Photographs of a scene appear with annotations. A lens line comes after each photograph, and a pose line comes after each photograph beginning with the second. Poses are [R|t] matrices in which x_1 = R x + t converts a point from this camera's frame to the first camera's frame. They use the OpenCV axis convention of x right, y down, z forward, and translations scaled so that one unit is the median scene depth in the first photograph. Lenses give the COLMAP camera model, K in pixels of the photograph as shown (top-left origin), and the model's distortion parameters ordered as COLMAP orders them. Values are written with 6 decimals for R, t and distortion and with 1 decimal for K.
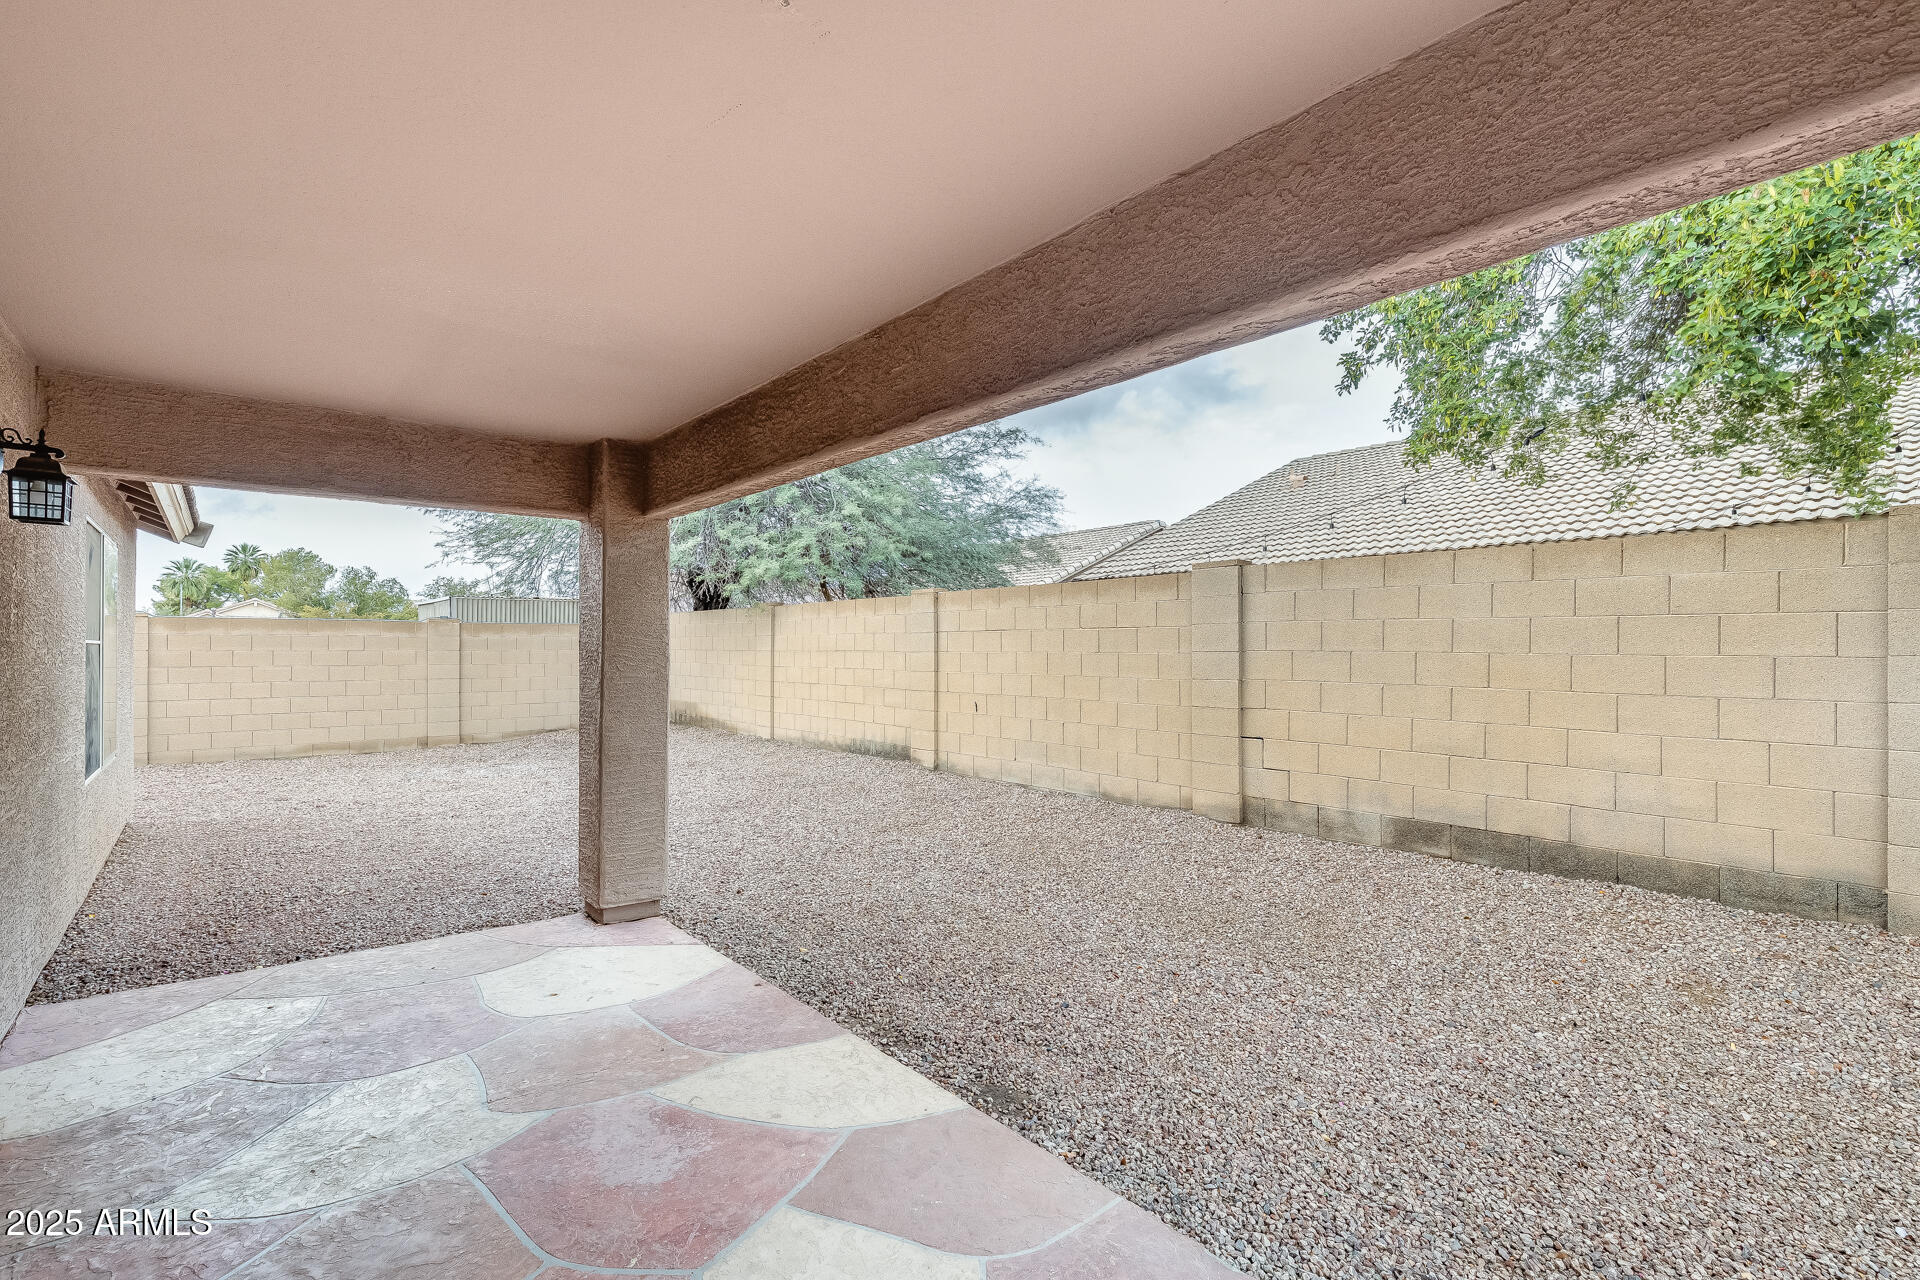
lens RADIAL K [[854.2, 0, 968.9], [0, 854.2, 644.0], [0, 0, 1]] dist [0.016525, -0.000176]
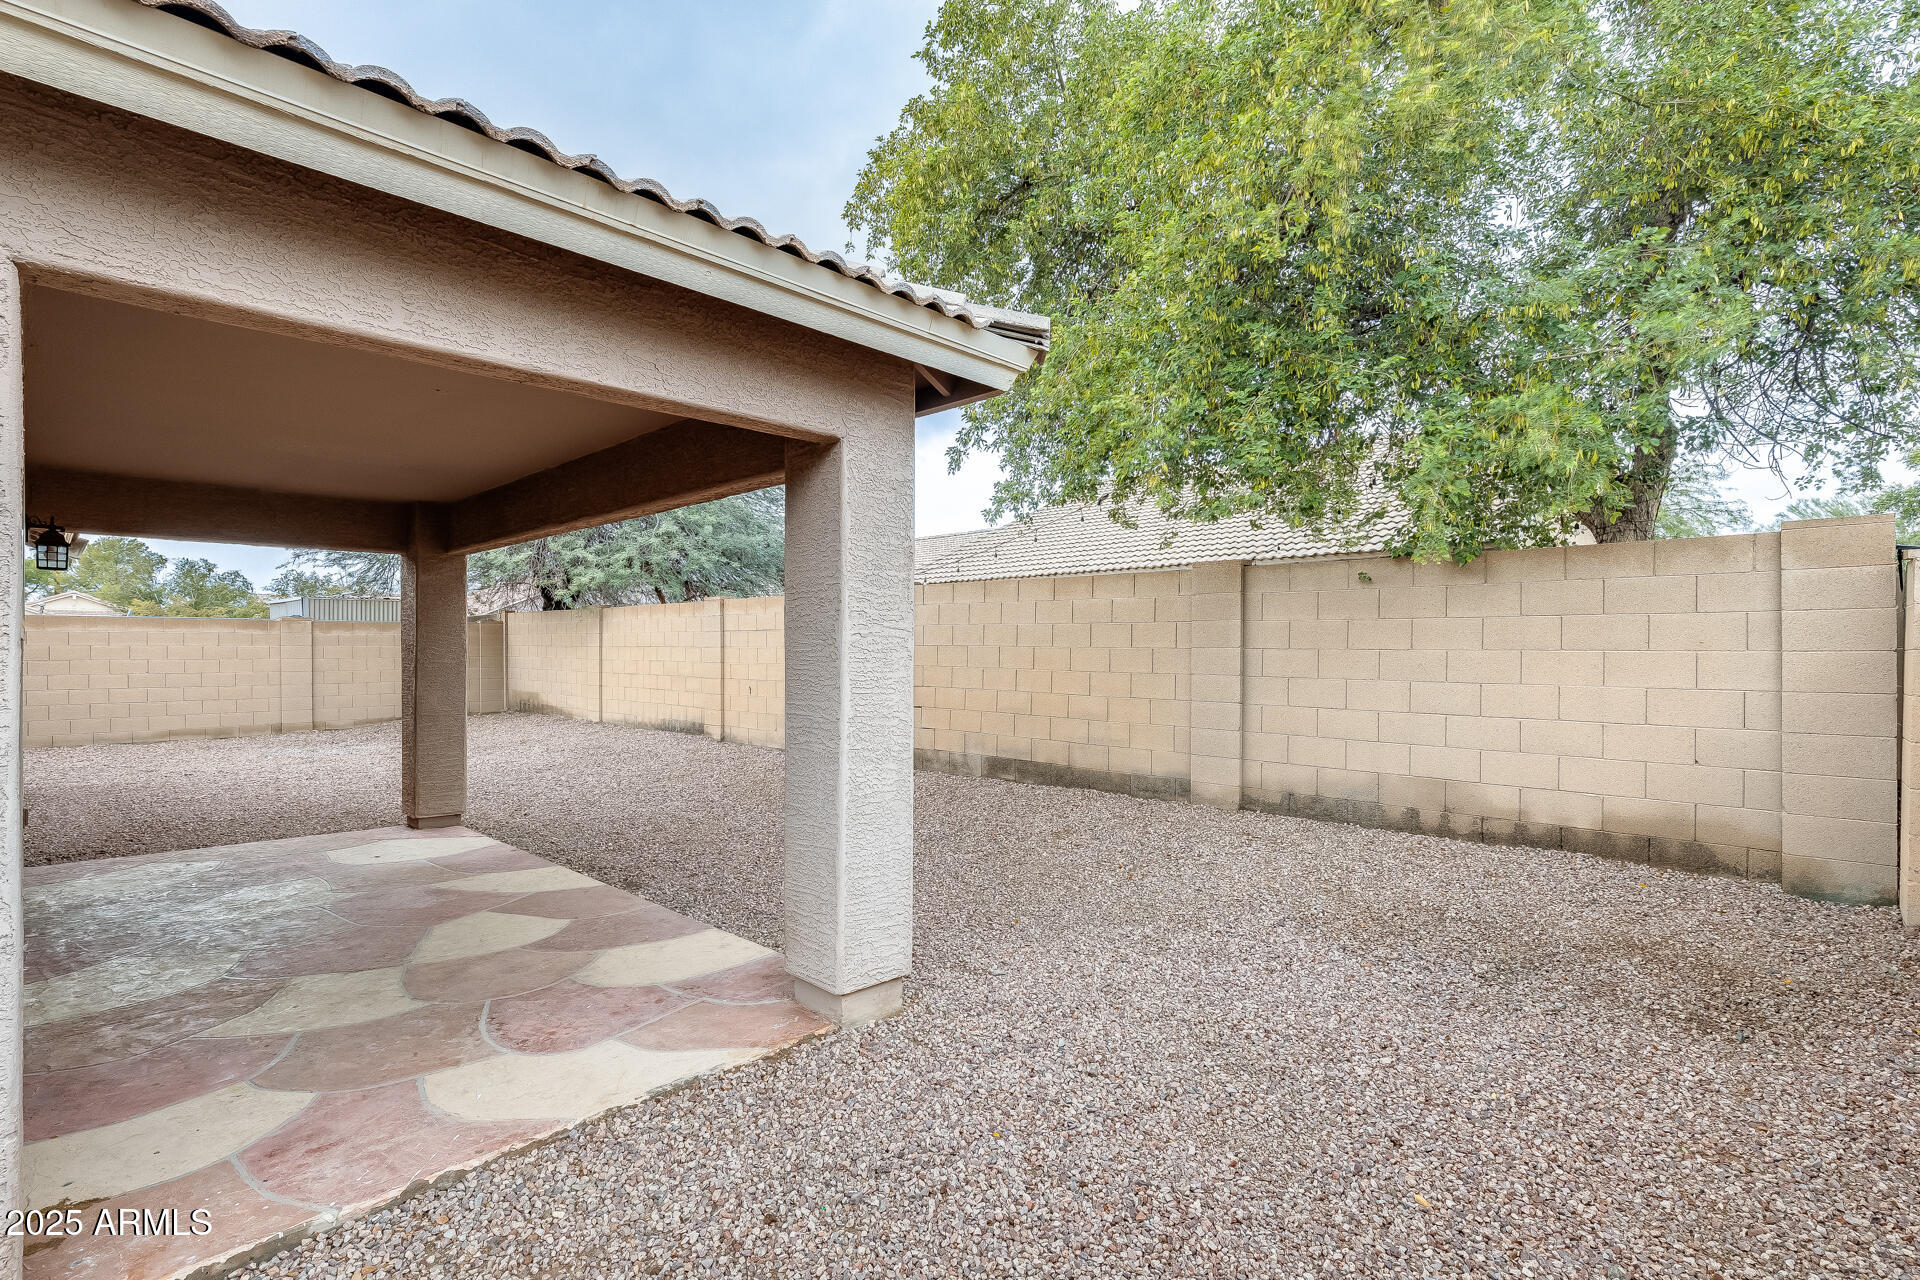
lens RADIAL K [[854.2, 0, 956.1], [0, 854.2, 652.3], [0, 0, 1]] dist [0.016525, -0.000176]
pose [[0.994292, 0.000011, 0.106692, 0.143215], [-0.001374, 0.999918, 0.012703, 0.000469], [-0.106683, -0.012777, 0.994211, -0.242121]]
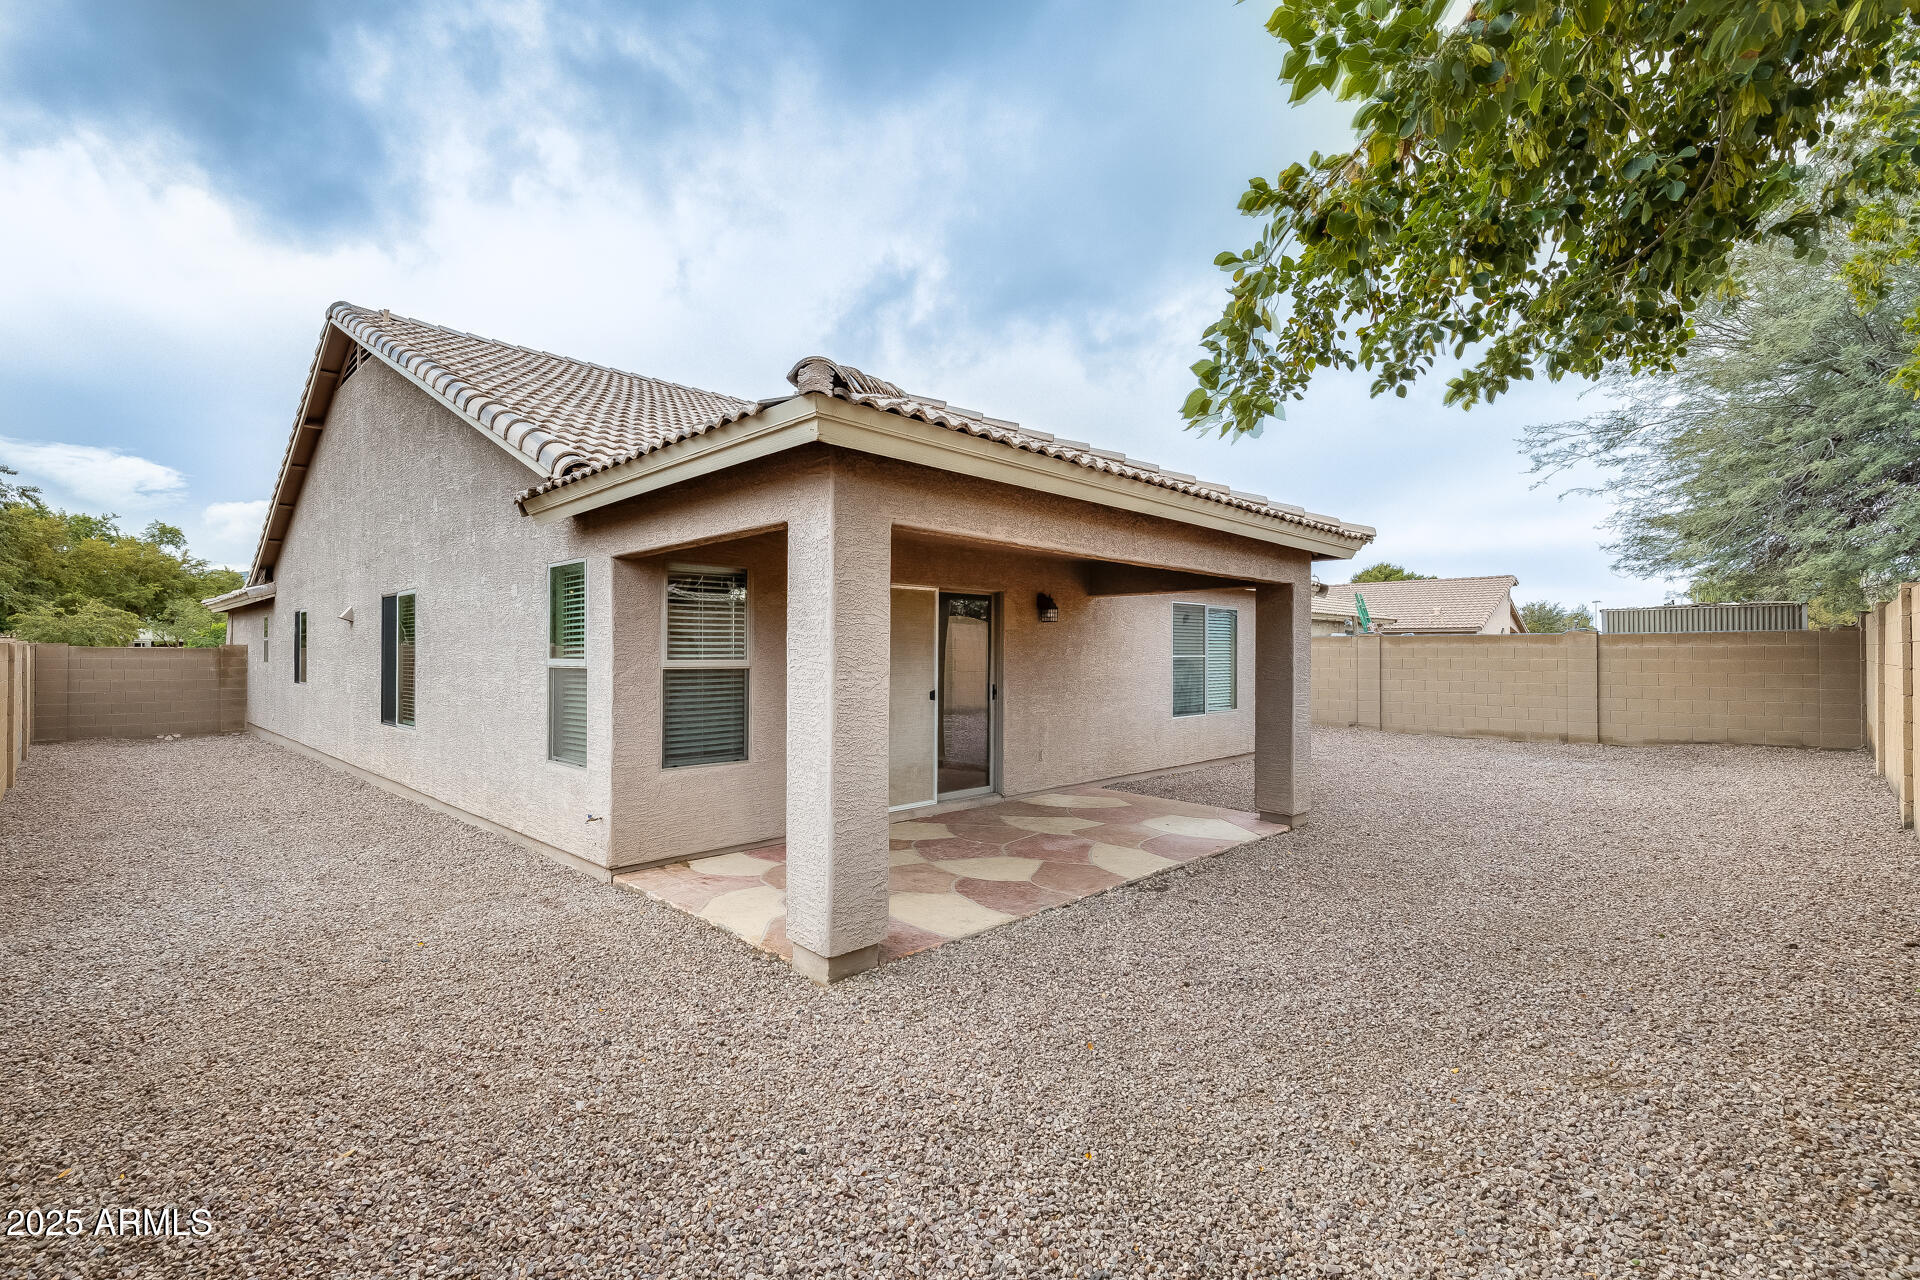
lens RADIAL K [[854.2, 0, 963.5], [0, 854.2, 638.5], [0, 0, 1]] dist [0.016525, -0.000176]
pose [[0.095070, -0.017359, -0.995319, 0.536652], [0.007380, 0.999833, -0.016733, -0.007969], [0.995443, -0.005754, 0.095183, 0.098479]]
